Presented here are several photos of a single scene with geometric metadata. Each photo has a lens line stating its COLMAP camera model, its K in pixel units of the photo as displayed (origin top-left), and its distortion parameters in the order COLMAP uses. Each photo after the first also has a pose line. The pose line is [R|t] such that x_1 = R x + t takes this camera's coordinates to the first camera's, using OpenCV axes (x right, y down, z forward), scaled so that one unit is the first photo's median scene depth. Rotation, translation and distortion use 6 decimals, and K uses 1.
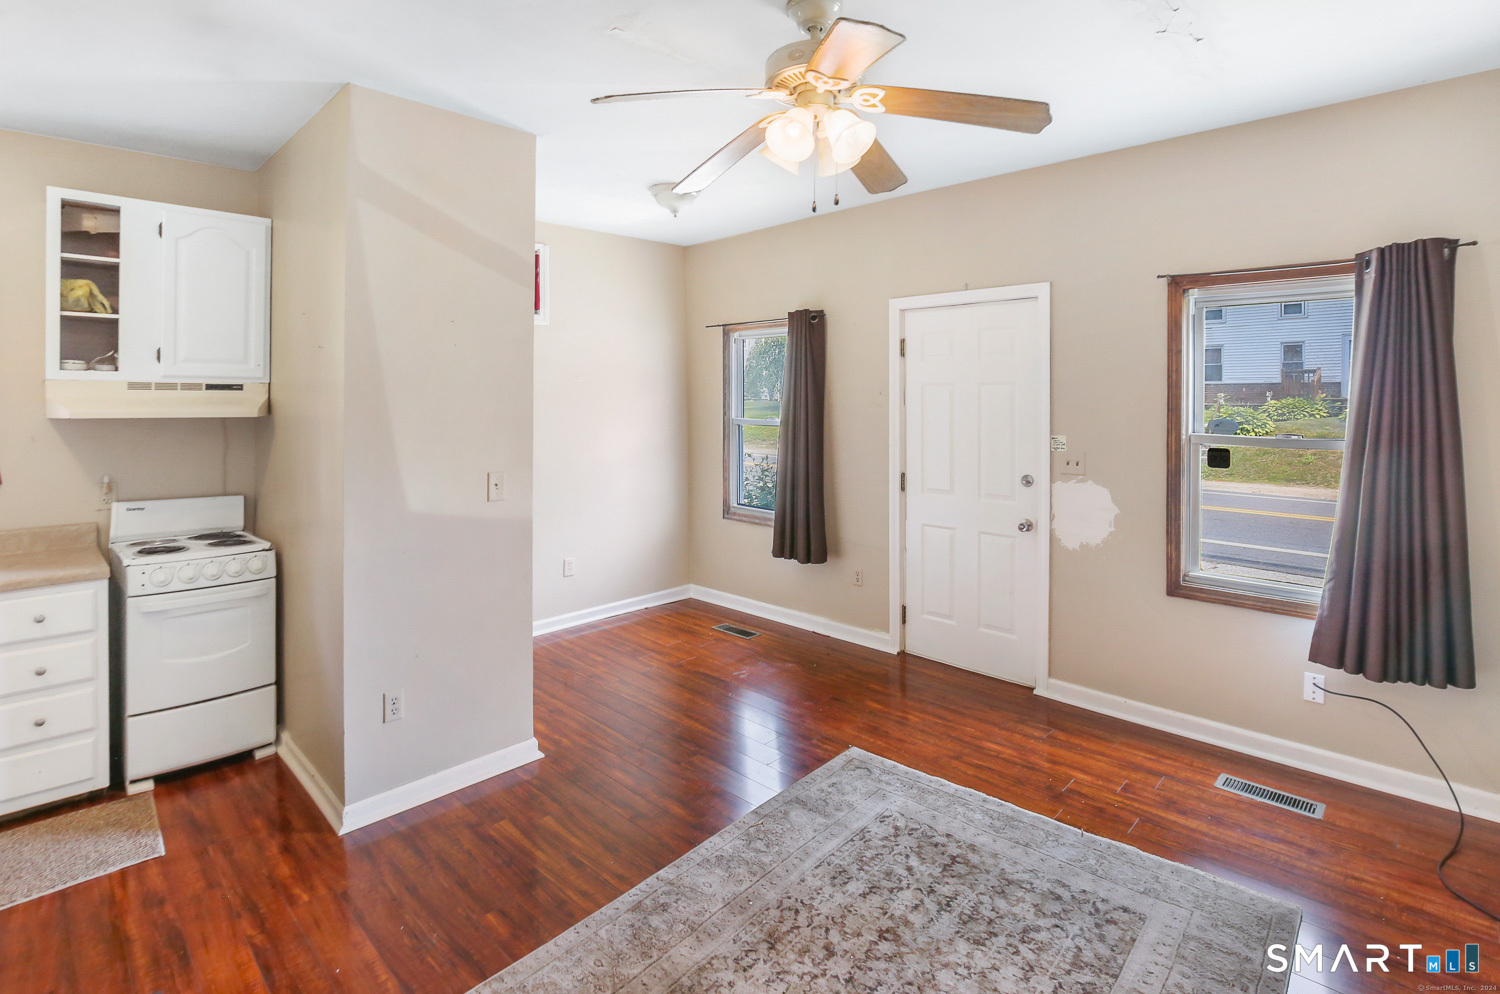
lens RADIAL K [[735.6, 0, 753.7], [0, 735.6, 396.9], [0, 0, 1]] dist [-0.029636, 0.007376]
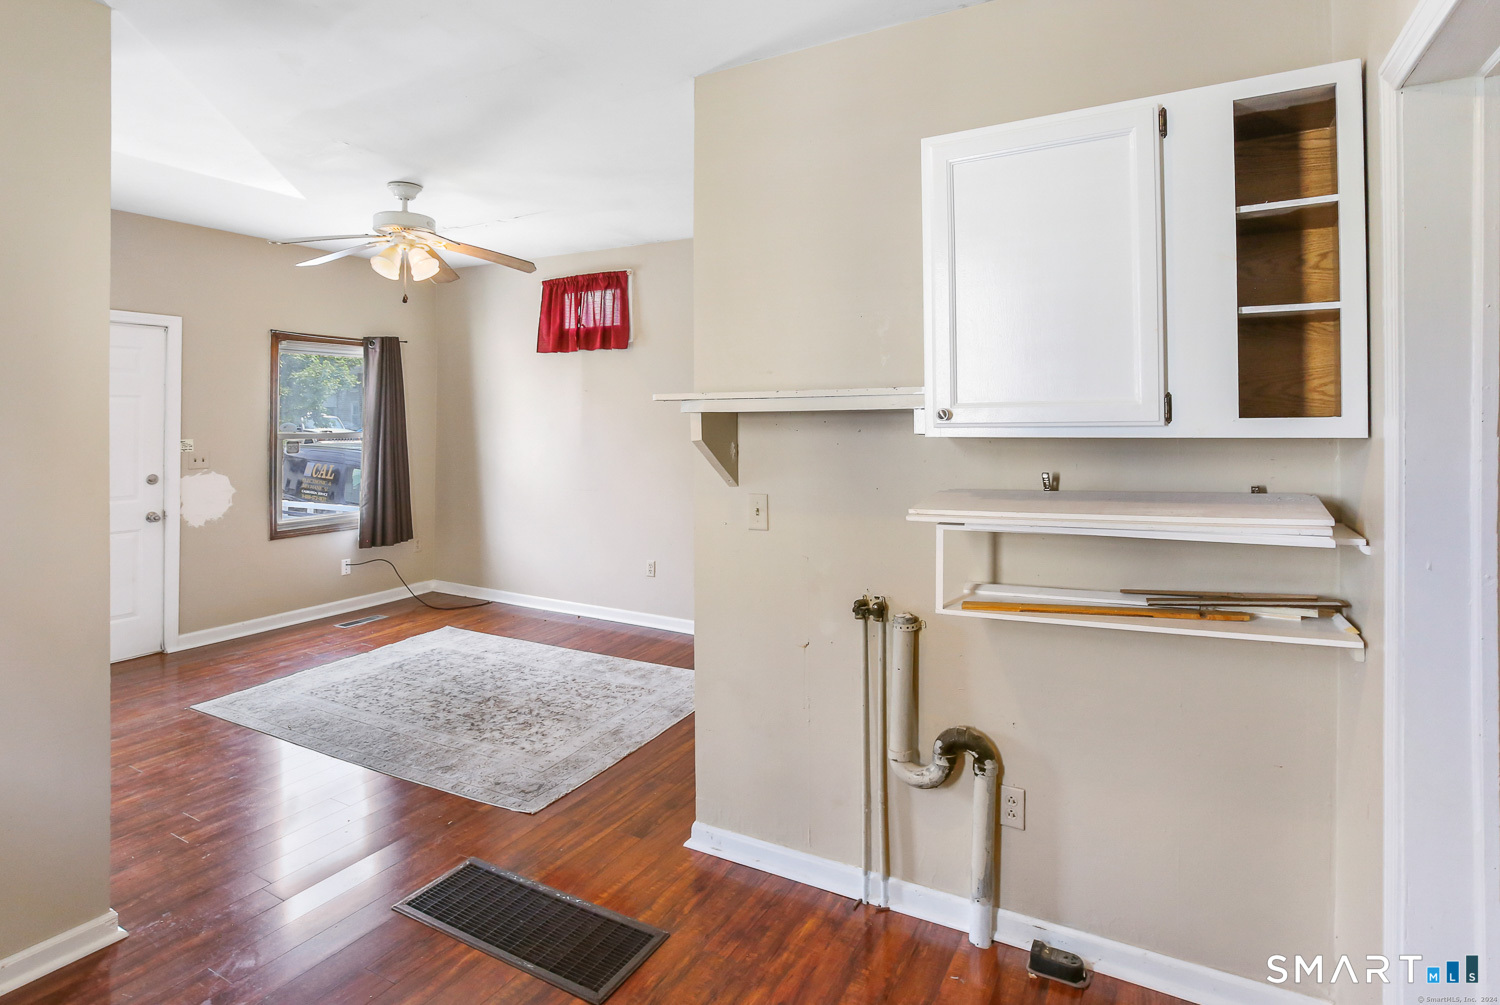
lens RADIAL K [[765.0, 0, 782.1], [0, 765.0, 406.6], [0, 0, 1]] dist [-0.020959, 0.000734]
pose [[-0.279862, 0.012934, 0.959953, -1.446201], [0.004128, 0.999916, -0.012269, 0.020846], [-0.960031, 0.000529, -0.279892, 0.481065]]
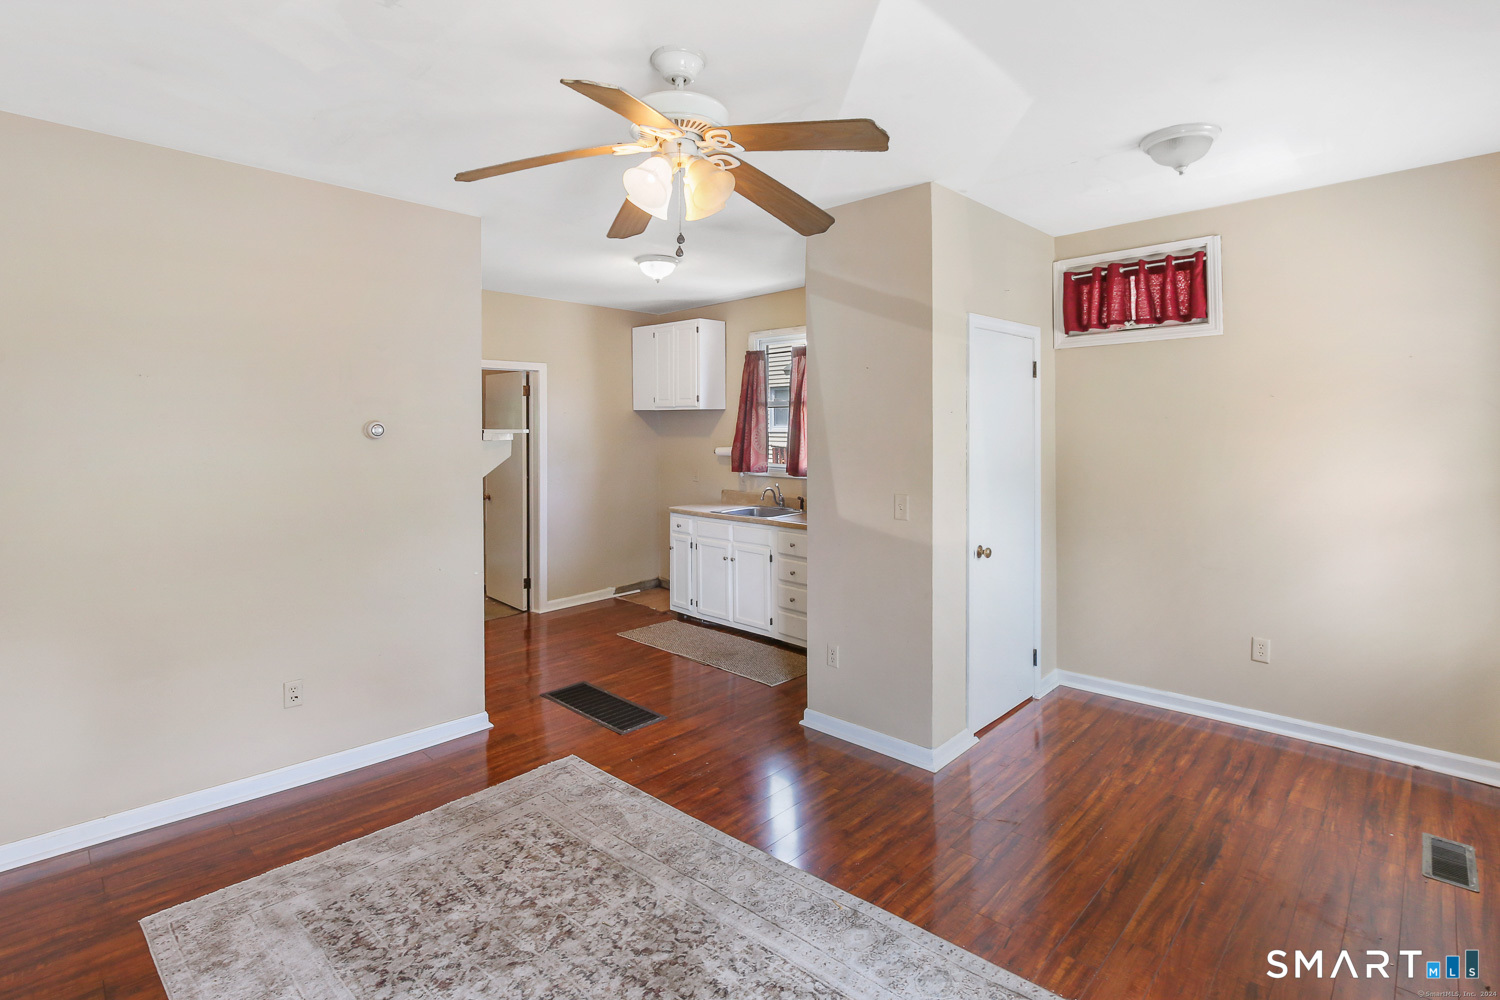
lens RADIAL K [[722.4, 0, 758.7], [0, 722.4, 439.2], [0, 0, 1]] dist [-0.012069, 0.000700]
pose [[0.002930, 0.021677, -0.999761, 0.812204], [0.008868, 0.999725, 0.021702, -0.010978], [0.999956, -0.008930, 0.002737, 0.830640]]
